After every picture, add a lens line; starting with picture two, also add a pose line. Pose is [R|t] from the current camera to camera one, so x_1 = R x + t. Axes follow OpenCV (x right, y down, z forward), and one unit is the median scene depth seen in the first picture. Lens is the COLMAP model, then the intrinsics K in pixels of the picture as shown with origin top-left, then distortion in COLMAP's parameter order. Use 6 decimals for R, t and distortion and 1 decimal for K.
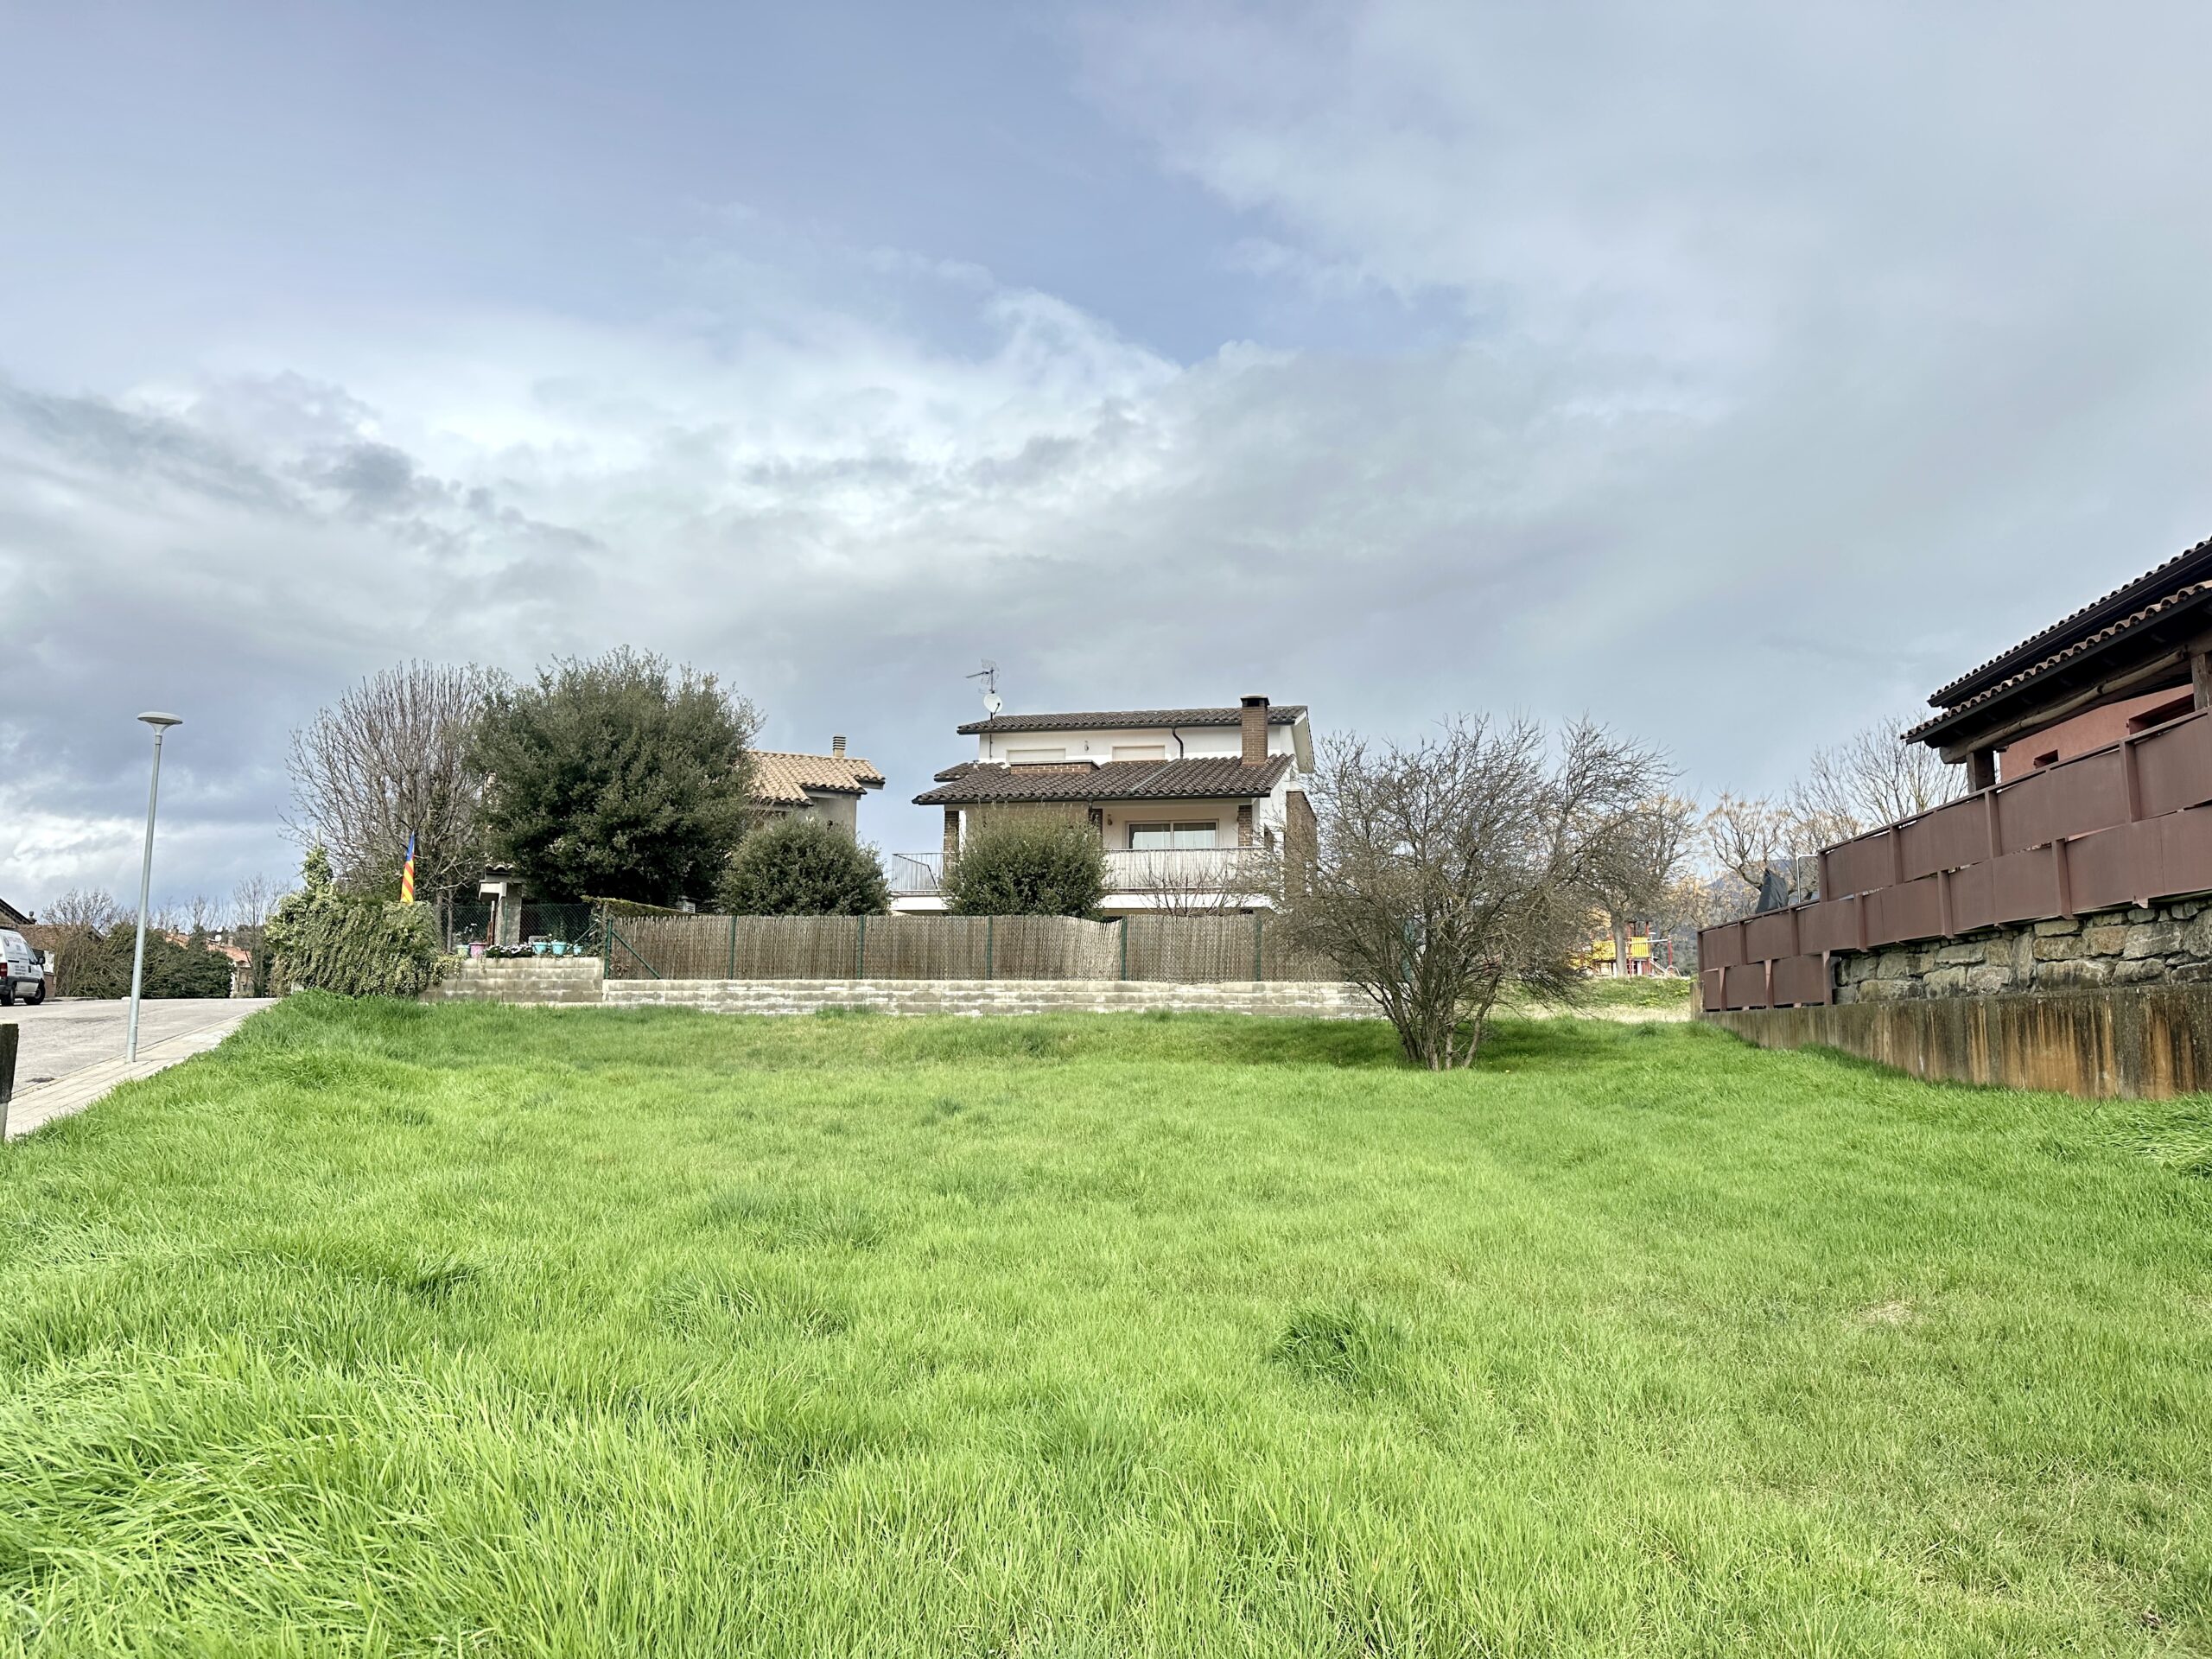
lens RADIAL K [[1539.6, 0, 1112.8], [0, 1539.6, 808.3], [0, 0, 1]] dist [0.125554, -0.165266]
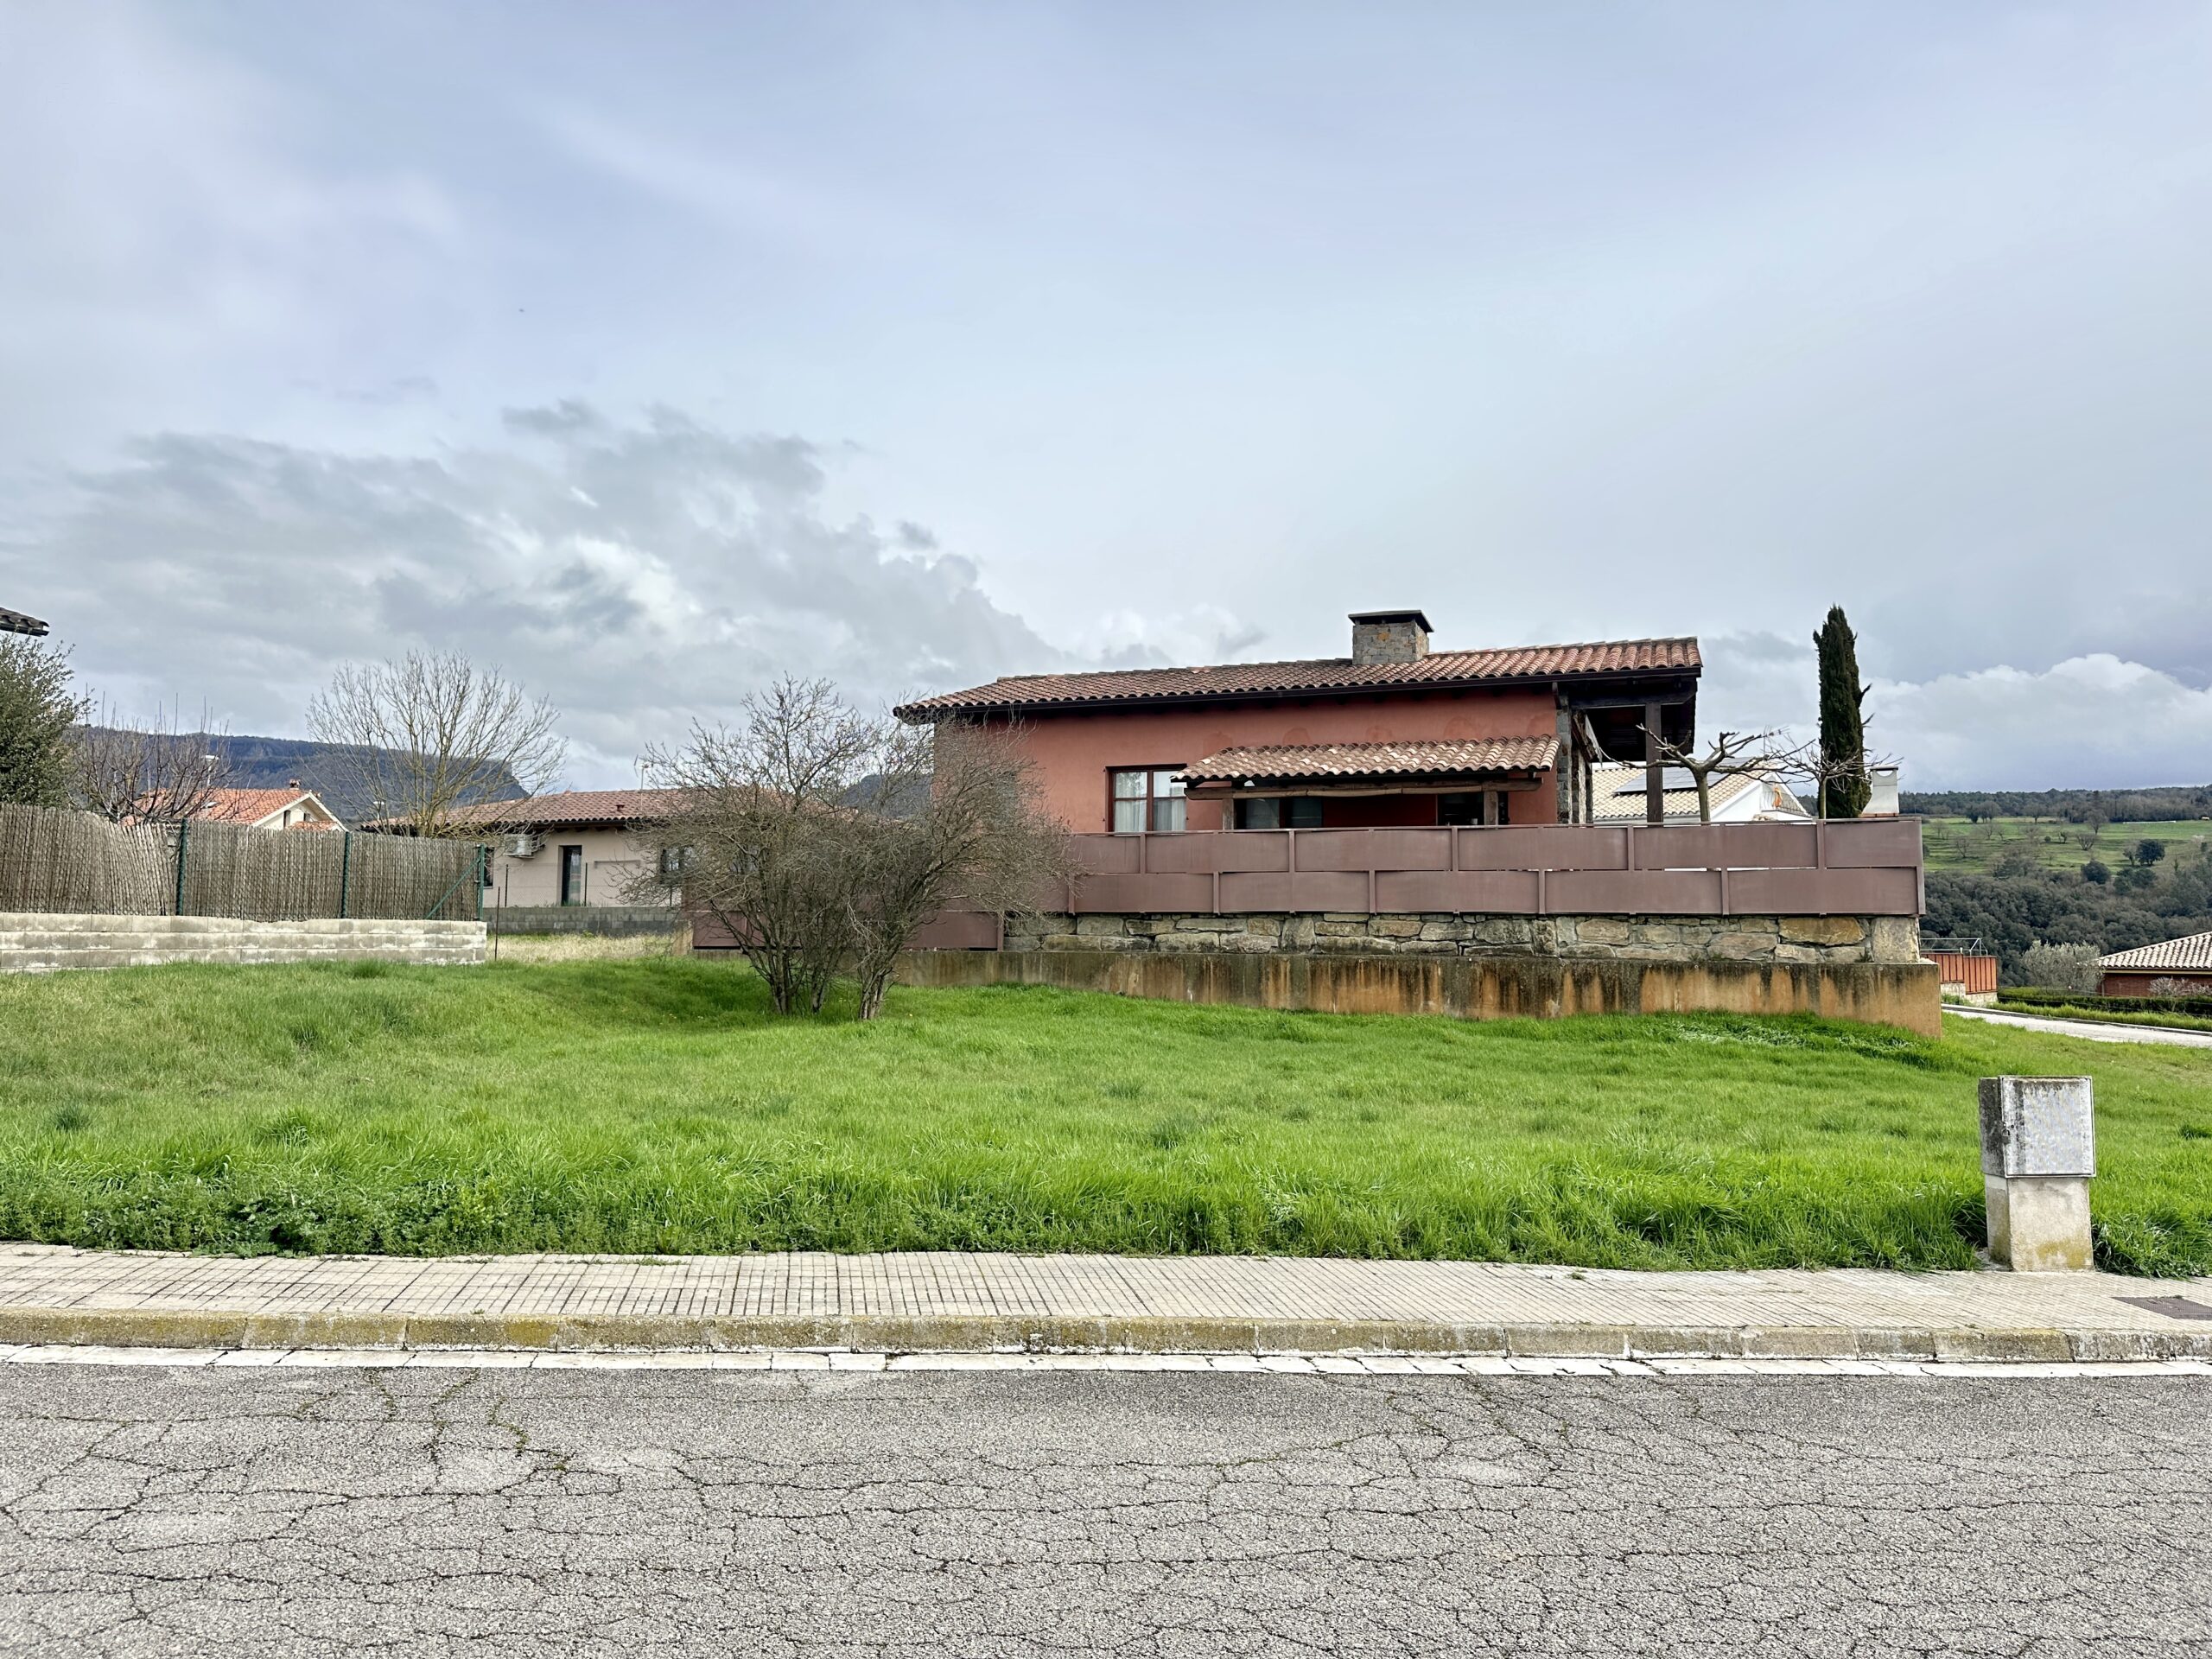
lens RADIAL K [[1544.1, 0, 1145.0], [0, 1544.1, 769.8], [0, 0, 1]] dist [0.087276, -0.113200]
pose [[0.203306, 0.097543, 0.974244, -0.596118], [-0.146713, 0.986826, -0.068187, 0.033624], [-0.968061, -0.129071, 0.214939, 0.456432]]
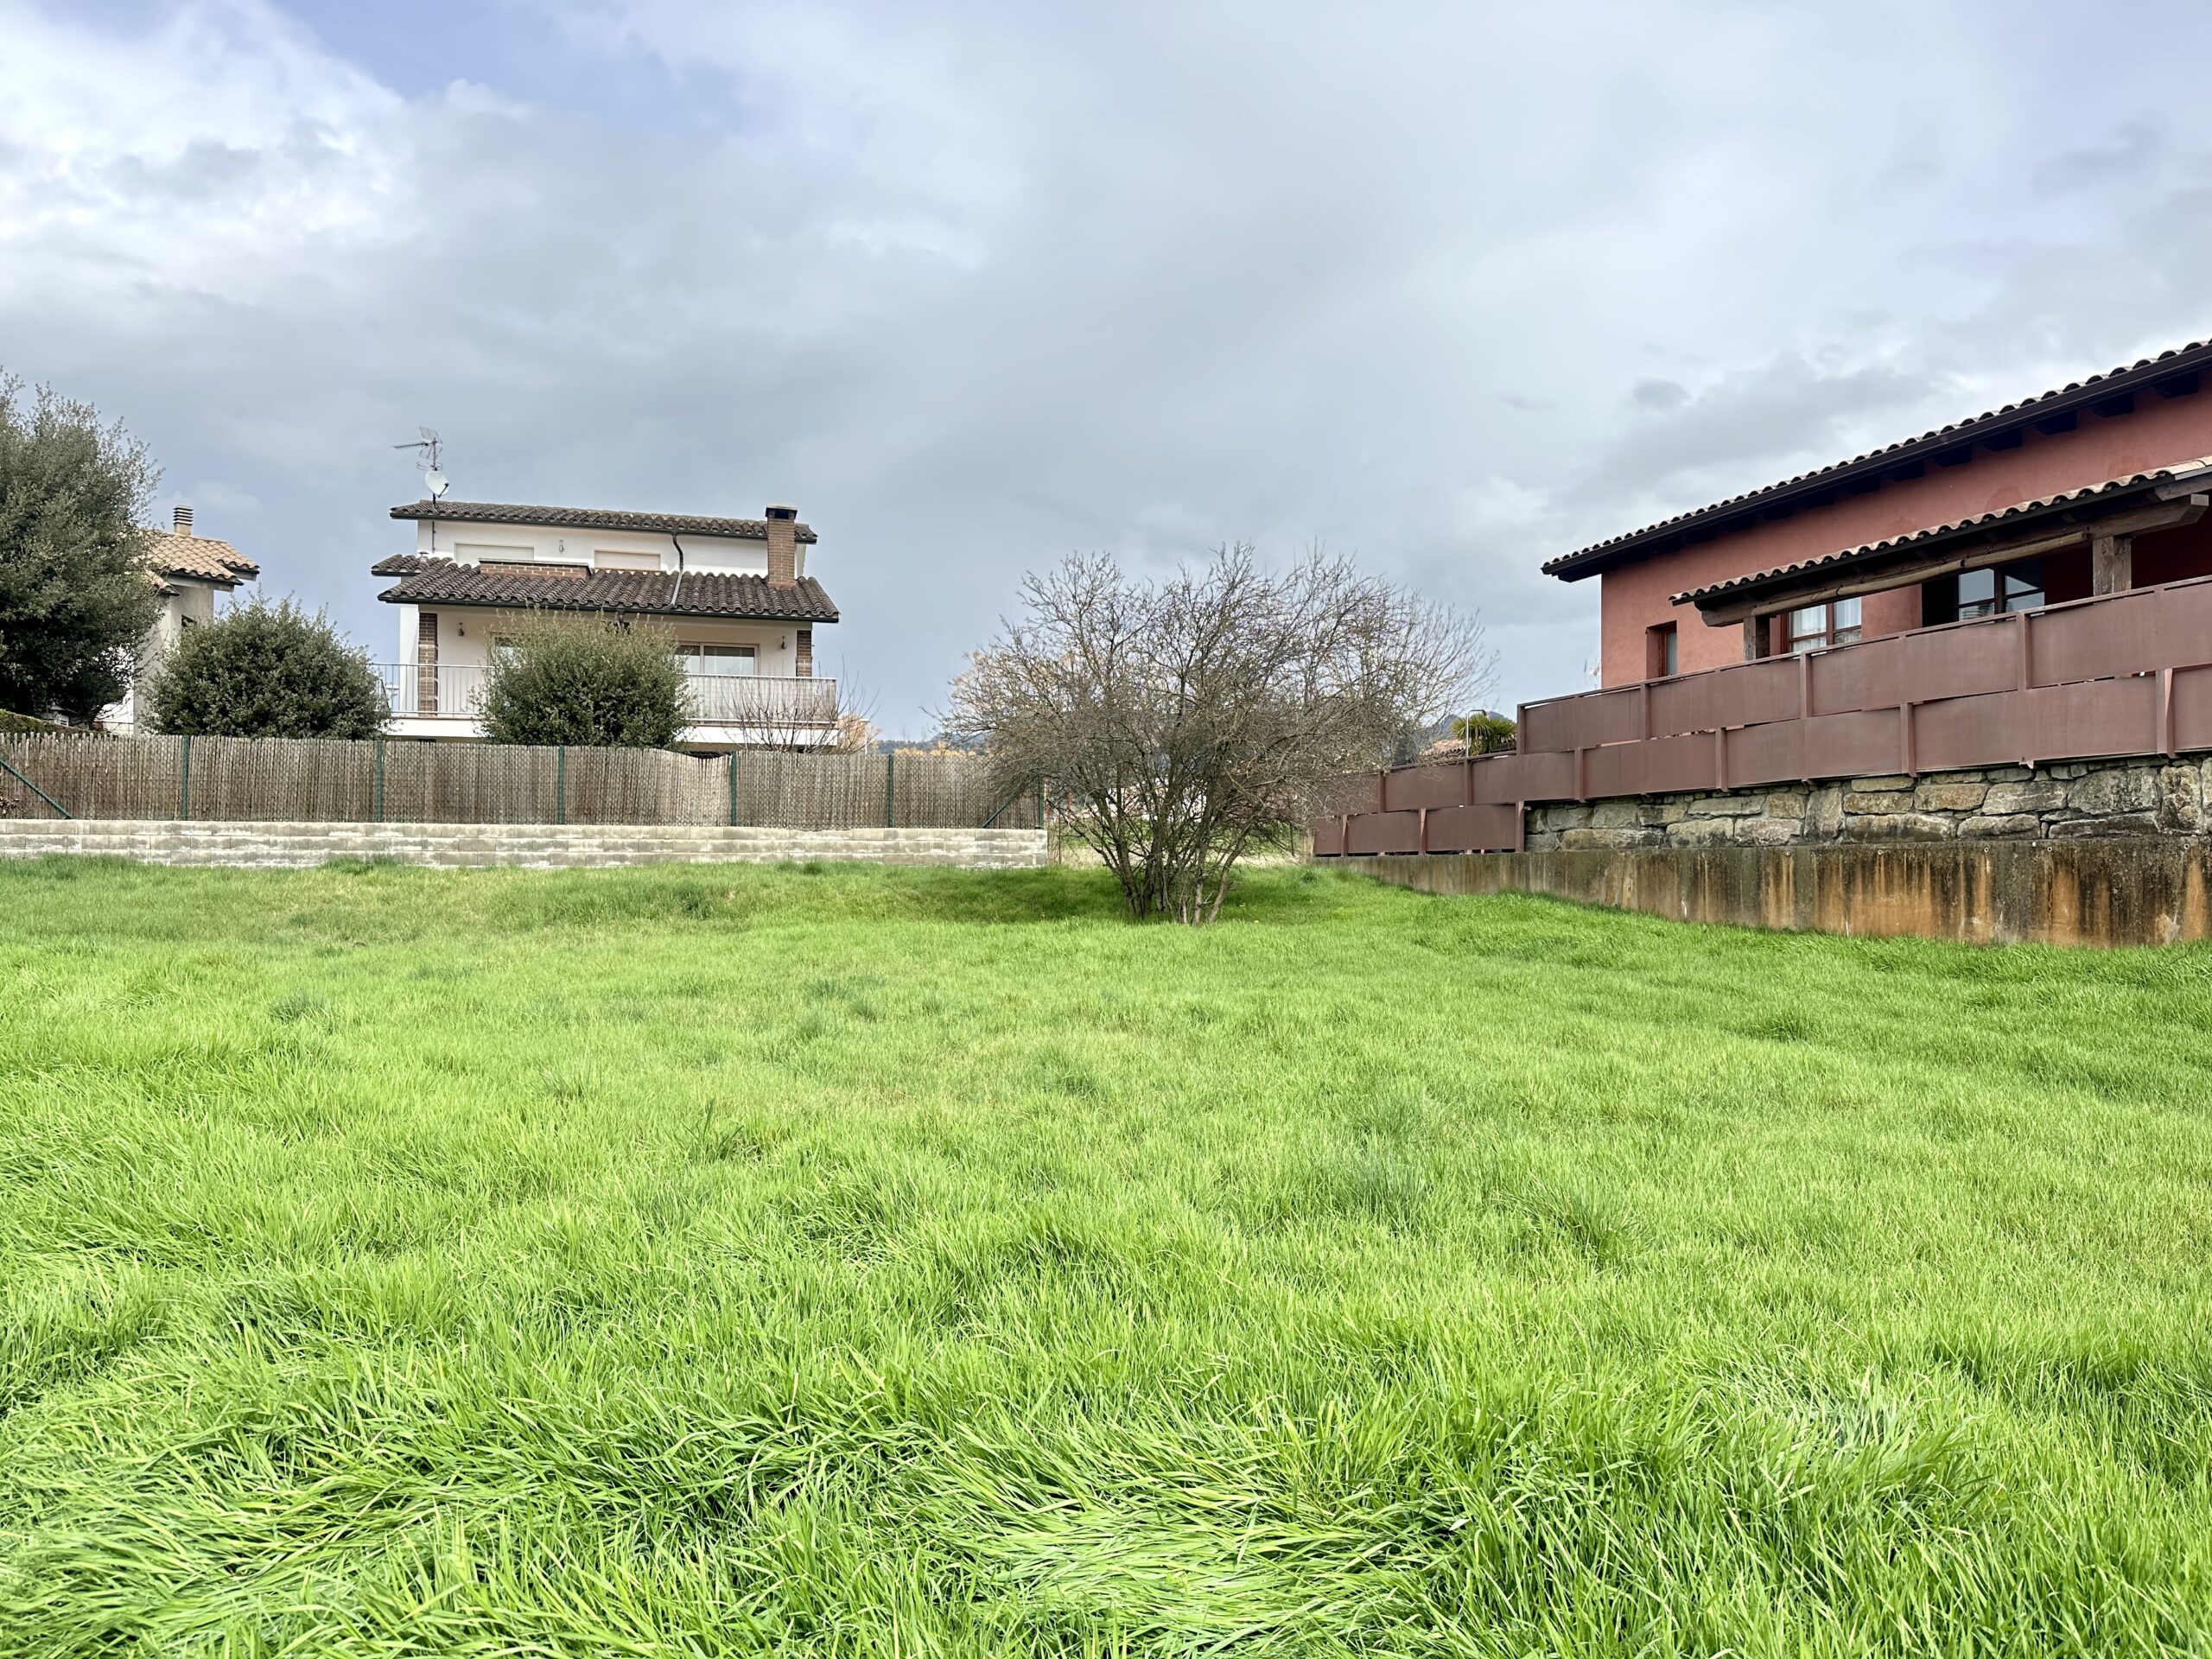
lens RADIAL K [[1576.2, 0, 1106.0], [0, 1576.2, 829.5], [0, 0, 1]] dist [0.099882, -0.114799]
pose [[0.904982, 0.003803, 0.425433, -0.183374], [-0.053231, 0.993115, 0.104354, 0.010748], [-0.422106, -0.117085, 0.898953, 0.123028]]
